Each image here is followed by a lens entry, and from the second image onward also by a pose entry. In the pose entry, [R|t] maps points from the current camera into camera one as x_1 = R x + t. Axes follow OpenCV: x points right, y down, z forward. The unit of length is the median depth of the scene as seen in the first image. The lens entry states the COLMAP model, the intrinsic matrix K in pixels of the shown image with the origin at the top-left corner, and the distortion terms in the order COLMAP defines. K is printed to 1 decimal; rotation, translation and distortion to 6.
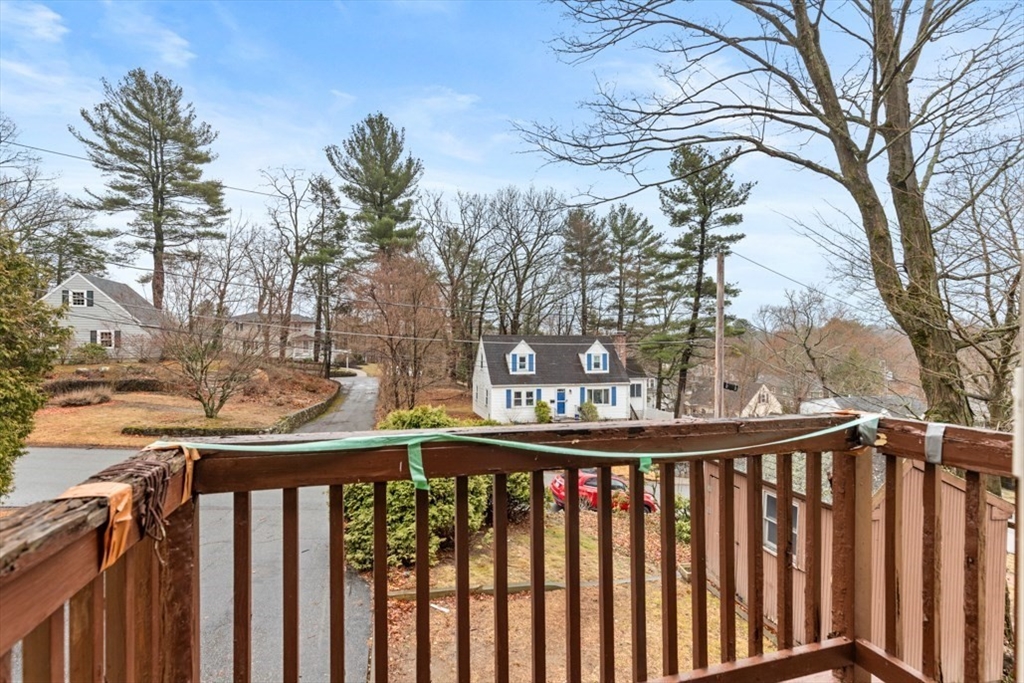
lens RADIAL K [[466.2, 0, 511.9], [0, 466.2, 346.5], [0, 0, 1]] dist [0.003384, 0.001341]
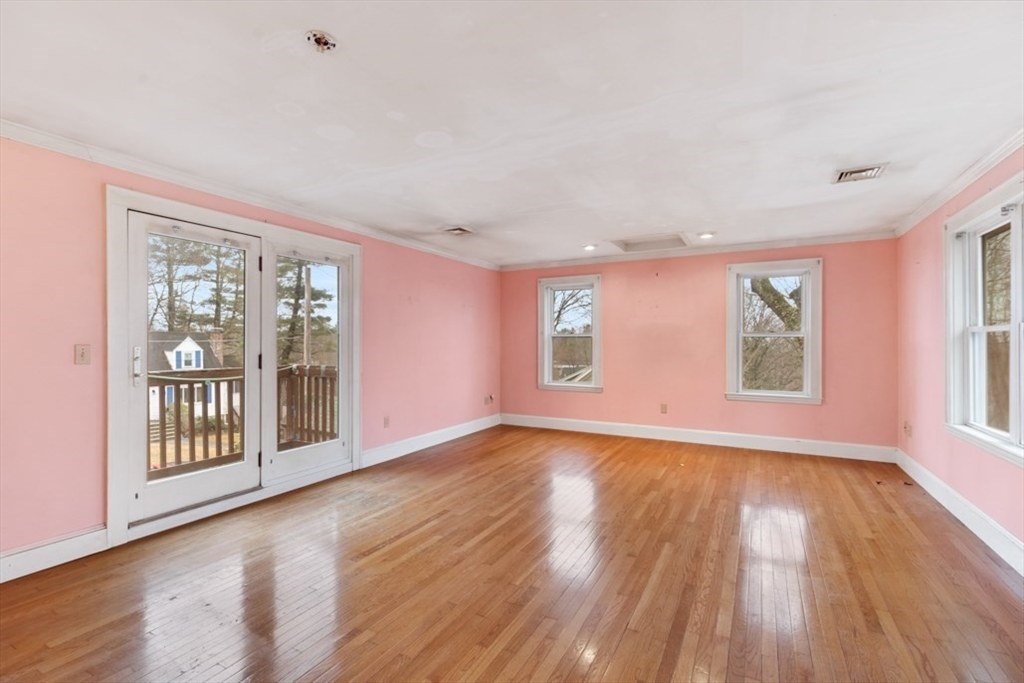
lens RADIAL K [[466.2, 0, 514.3], [0, 466.2, 343.5], [0, 0, 1]] dist [0.003384, 0.001341]
pose [[0.704110, -0.002205, 0.710087, -0.020952], [0.002138, 0.999997, 0.000985, 0.000484], [-0.710087, 0.000825, 0.704113, -0.115725]]
